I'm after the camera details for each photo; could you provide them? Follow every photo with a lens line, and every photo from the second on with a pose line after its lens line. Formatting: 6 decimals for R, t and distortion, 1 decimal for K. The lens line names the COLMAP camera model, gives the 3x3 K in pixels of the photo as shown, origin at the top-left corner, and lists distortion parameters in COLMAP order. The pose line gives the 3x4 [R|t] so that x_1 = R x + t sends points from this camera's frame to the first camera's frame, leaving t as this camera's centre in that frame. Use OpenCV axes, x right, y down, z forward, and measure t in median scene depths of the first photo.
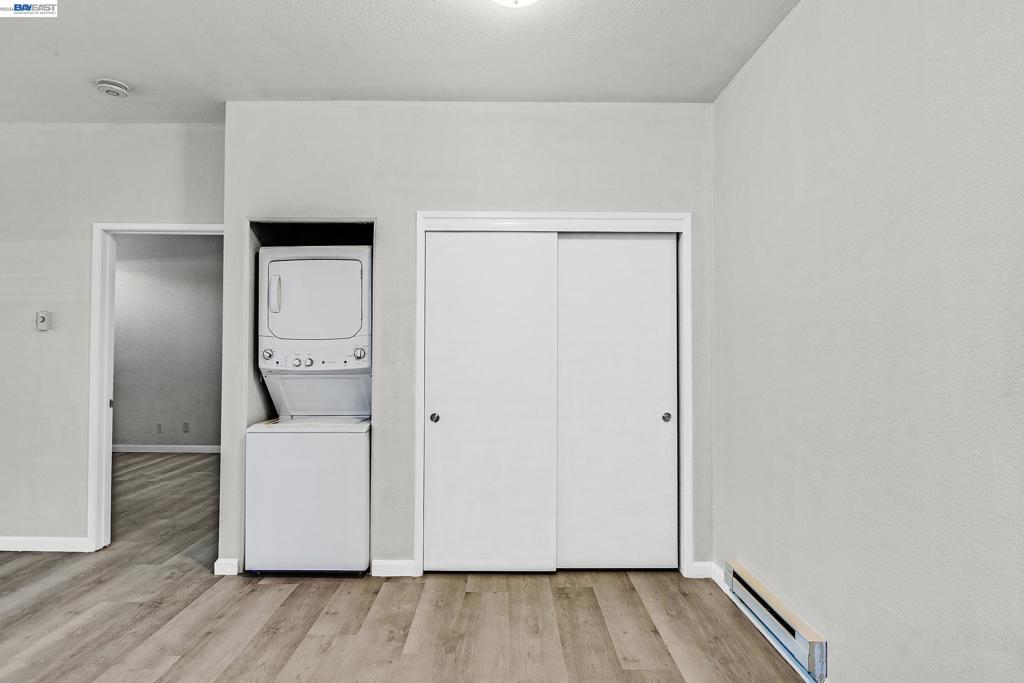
lens RADIAL K [[523.0, 0, 506.3], [0, 523.0, 341.4], [0, 0, 1]] dist [-0.007576, -0.000541]
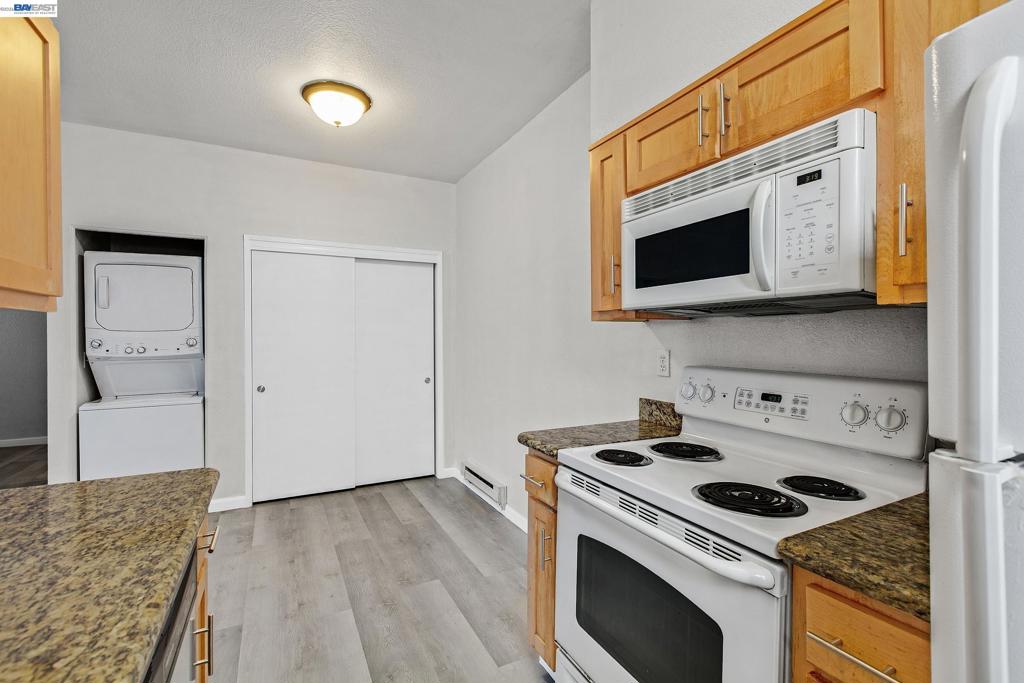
lens RADIAL K [[451.6, 0, 507.3], [0, 451.6, 339.4], [0, 0, 1]] dist [0.004700, 0.000566]
pose [[0.891196, -0.007979, 0.453547, -0.099981], [-0.002906, 0.999724, 0.023299, -0.011968], [-0.453608, -0.022082, 0.890928, -0.335713]]
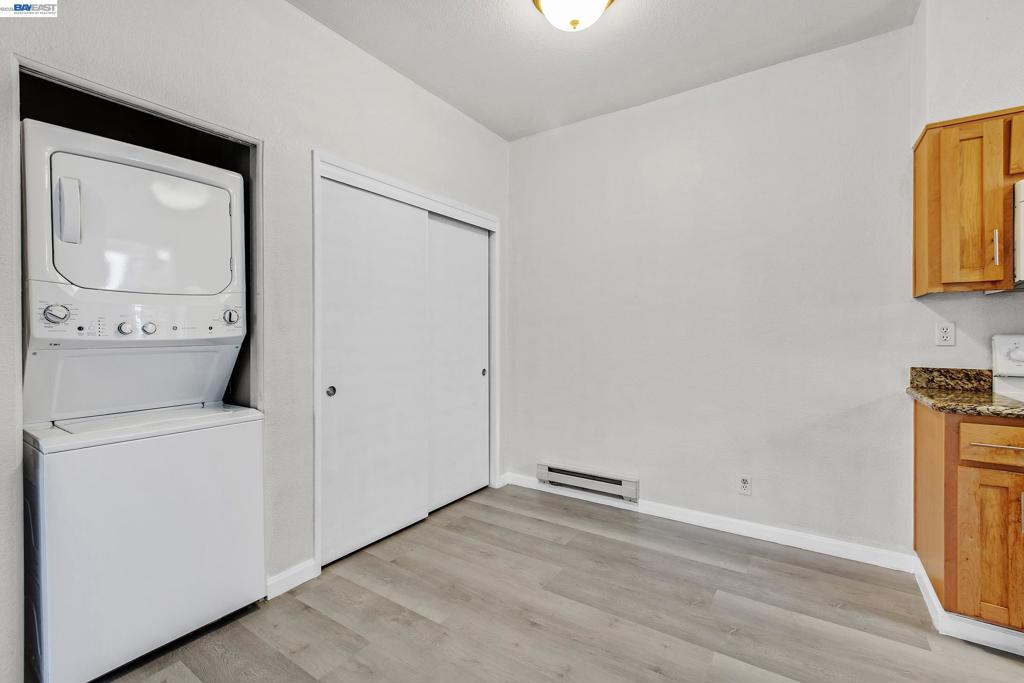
lens RADIAL K [[451.6, 0, 511.5], [0, 451.6, 338.8], [0, 0, 1]] dist [0.004700, 0.000566]
pose [[0.562845, -0.012374, 0.826470, -0.608534], [-0.010965, 0.999688, 0.022435, 0.036980], [-0.826490, -0.021690, 0.562534, 0.320634]]
